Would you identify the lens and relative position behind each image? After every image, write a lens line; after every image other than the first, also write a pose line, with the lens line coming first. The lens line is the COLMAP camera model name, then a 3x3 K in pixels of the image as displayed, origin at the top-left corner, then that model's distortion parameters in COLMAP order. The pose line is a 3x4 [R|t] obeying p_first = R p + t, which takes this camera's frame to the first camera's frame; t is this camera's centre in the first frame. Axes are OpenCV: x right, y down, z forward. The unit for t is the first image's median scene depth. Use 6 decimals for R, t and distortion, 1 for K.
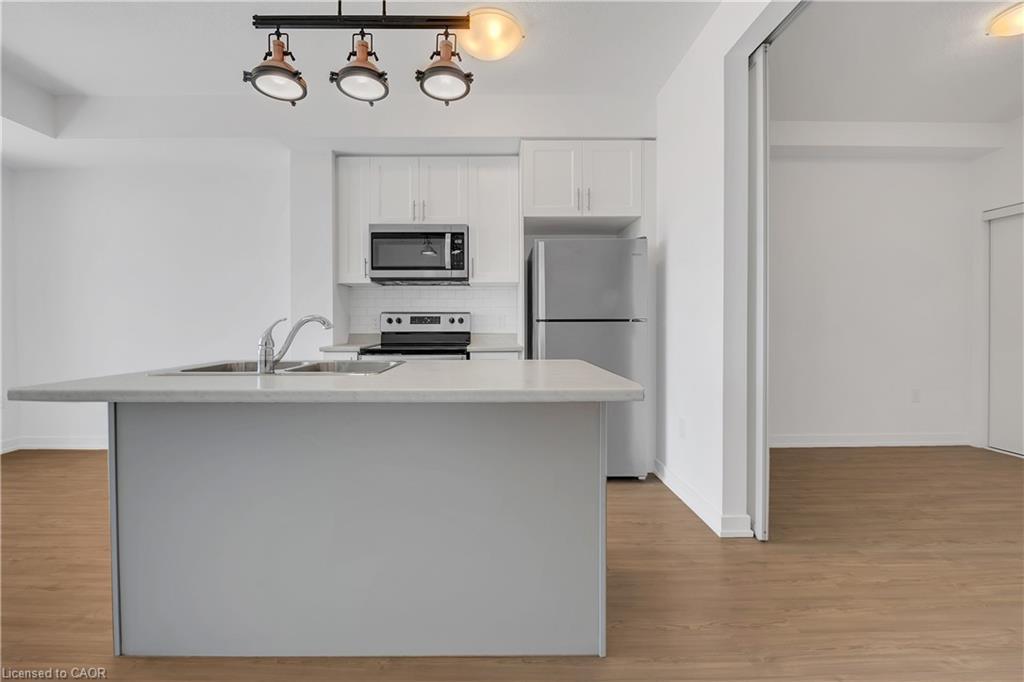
lens RADIAL K [[410.1, 0, 496.7], [0, 410.1, 334.3], [0, 0, 1]] dist [-0.004374, -0.001273]
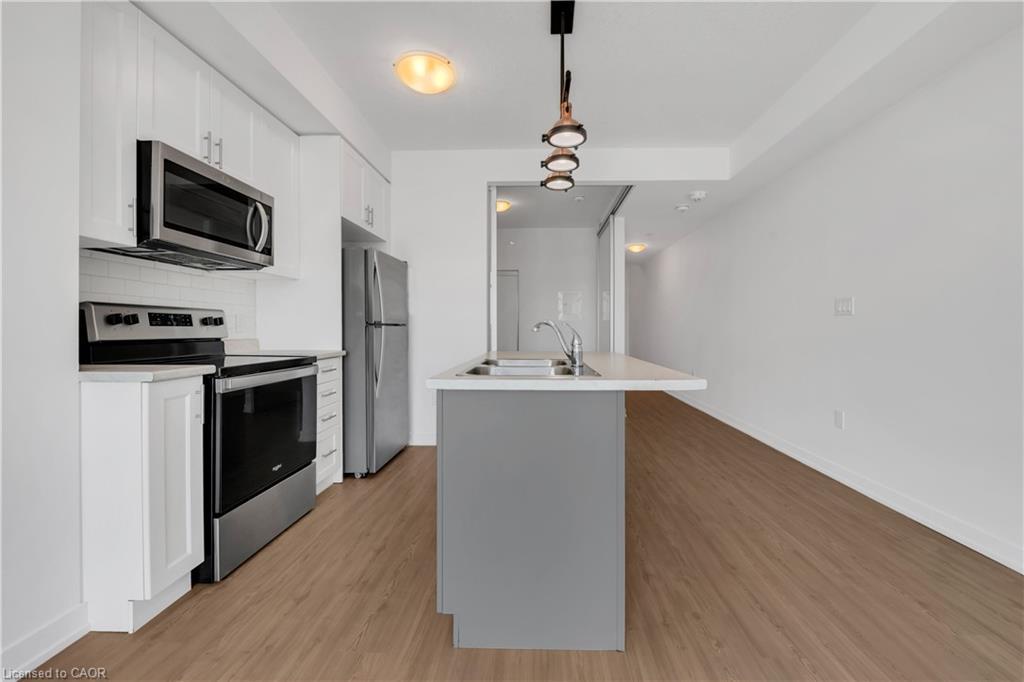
lens RADIAL K [[417.0, 0, 525.5], [0, 417.0, 329.9], [0, 0, 1]] dist [-0.006645, -0.002051]
pose [[0.027481, -0.000399, 0.999622, -0.851071], [0.023790, 0.999717, -0.000255, -0.008240], [-0.999339, 0.023788, 0.027483, 0.514985]]
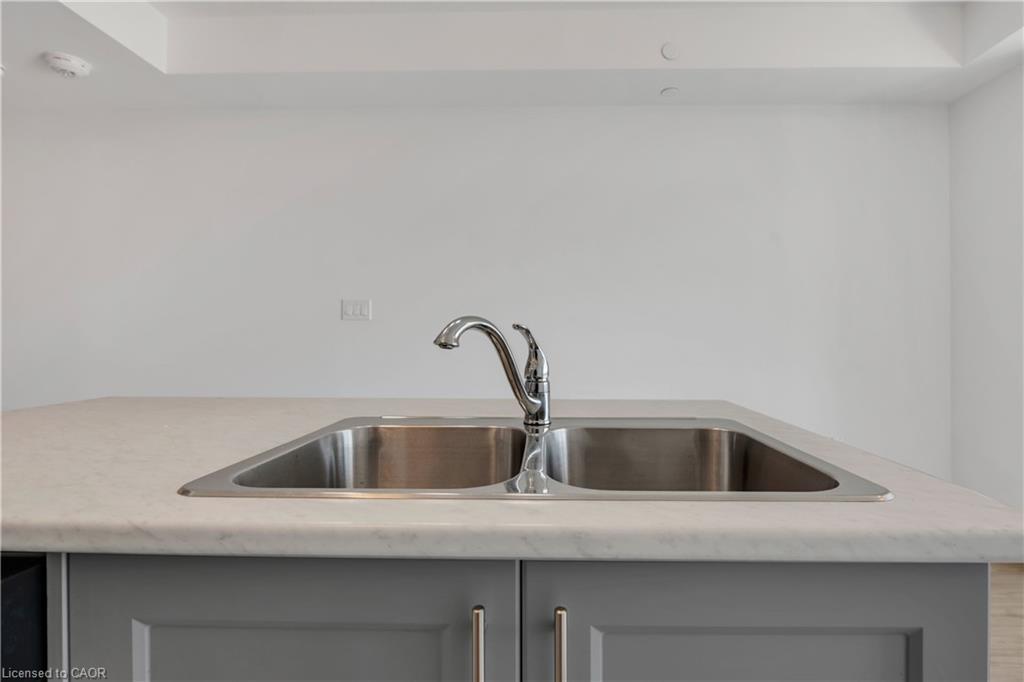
lens RADIAL K [[515.6, 0, 542.3], [0, 515.6, 333.8], [0, 0, 1]] dist [-0.010245, -0.000244]
pose [[-0.999831, -0.003150, 0.018121, -0.269595], [-0.002791, 0.999800, 0.019827, -0.018663], [-0.018180, 0.019773, -0.999639, 0.786595]]
